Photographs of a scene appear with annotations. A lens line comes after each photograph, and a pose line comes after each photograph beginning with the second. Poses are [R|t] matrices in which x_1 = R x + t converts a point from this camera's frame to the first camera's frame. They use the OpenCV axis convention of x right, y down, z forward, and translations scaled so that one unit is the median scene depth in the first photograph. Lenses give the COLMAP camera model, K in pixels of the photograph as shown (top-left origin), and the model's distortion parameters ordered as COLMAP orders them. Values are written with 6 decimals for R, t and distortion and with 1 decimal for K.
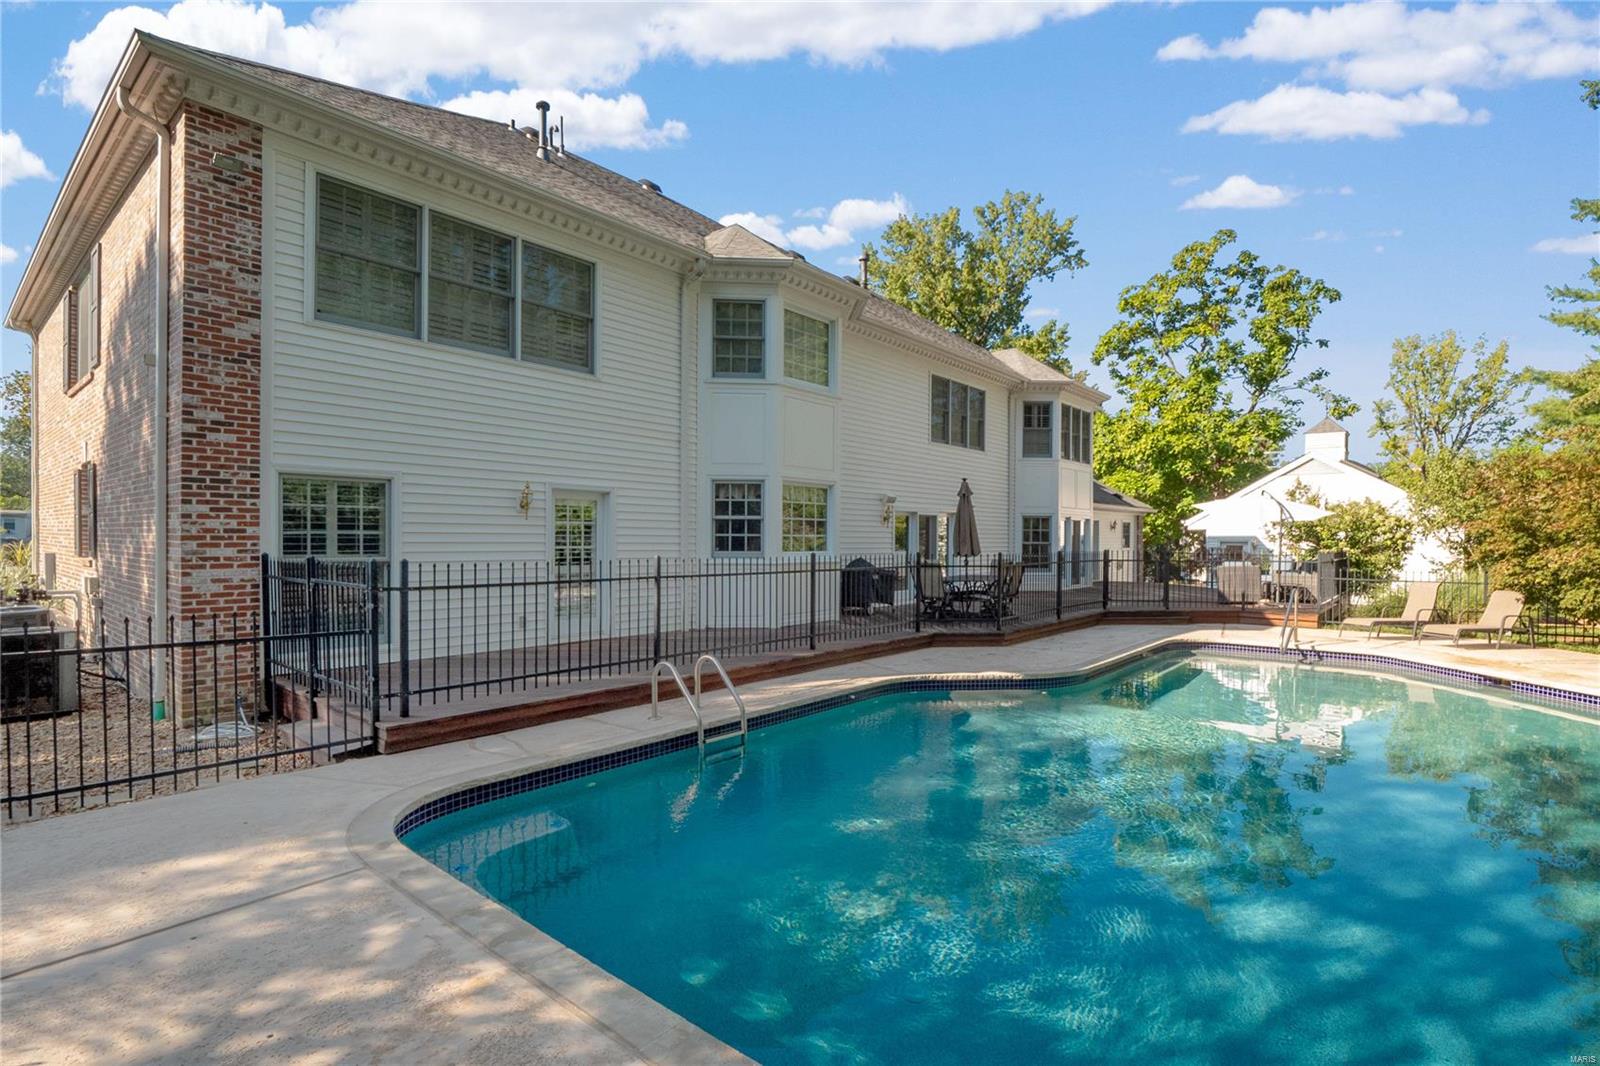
lens RADIAL K [[755.0, 0, 800.0], [0, 755.0, 543.6], [0, 0, 1]] dist [0.000480, -0.000956]
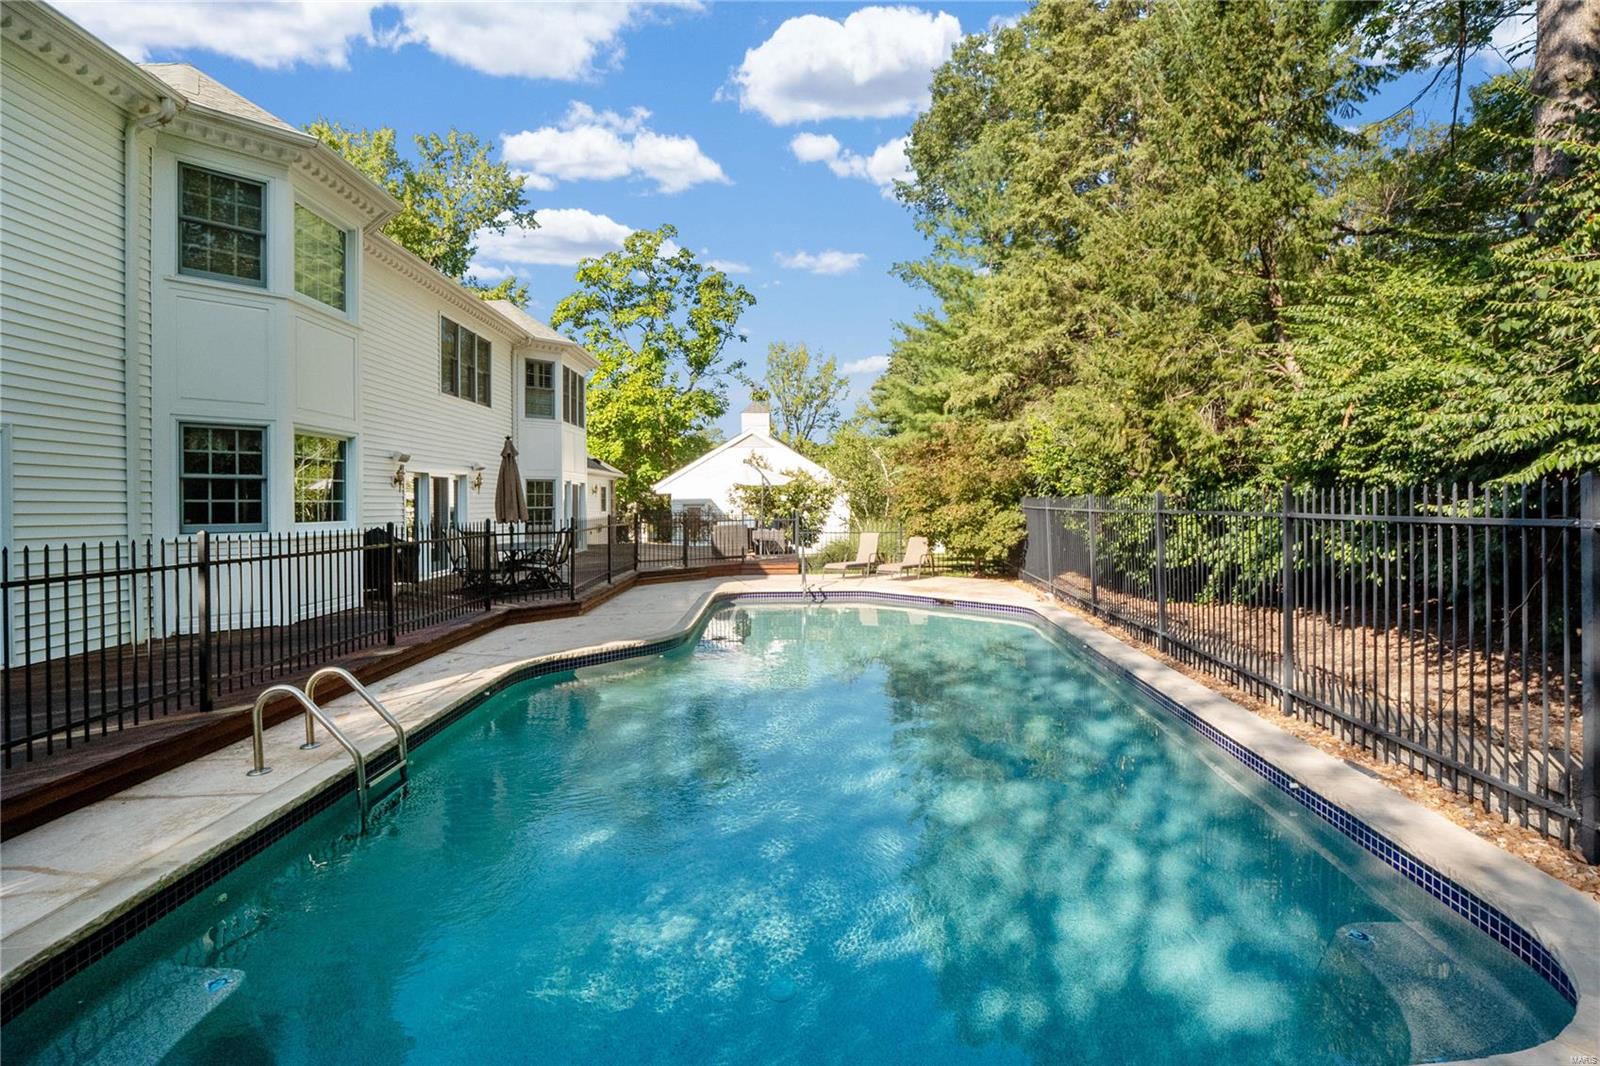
lens RADIAL K [[766.2, 0, 802.5], [0, 766.2, 507.1], [0, 0, 1]] dist [-0.003045, -0.000854]
pose [[0.744922, -0.012613, 0.667032, -0.094623], [0.013905, 0.999898, 0.003379, -0.000158], [-0.667007, 0.006758, 0.745021, 0.055767]]
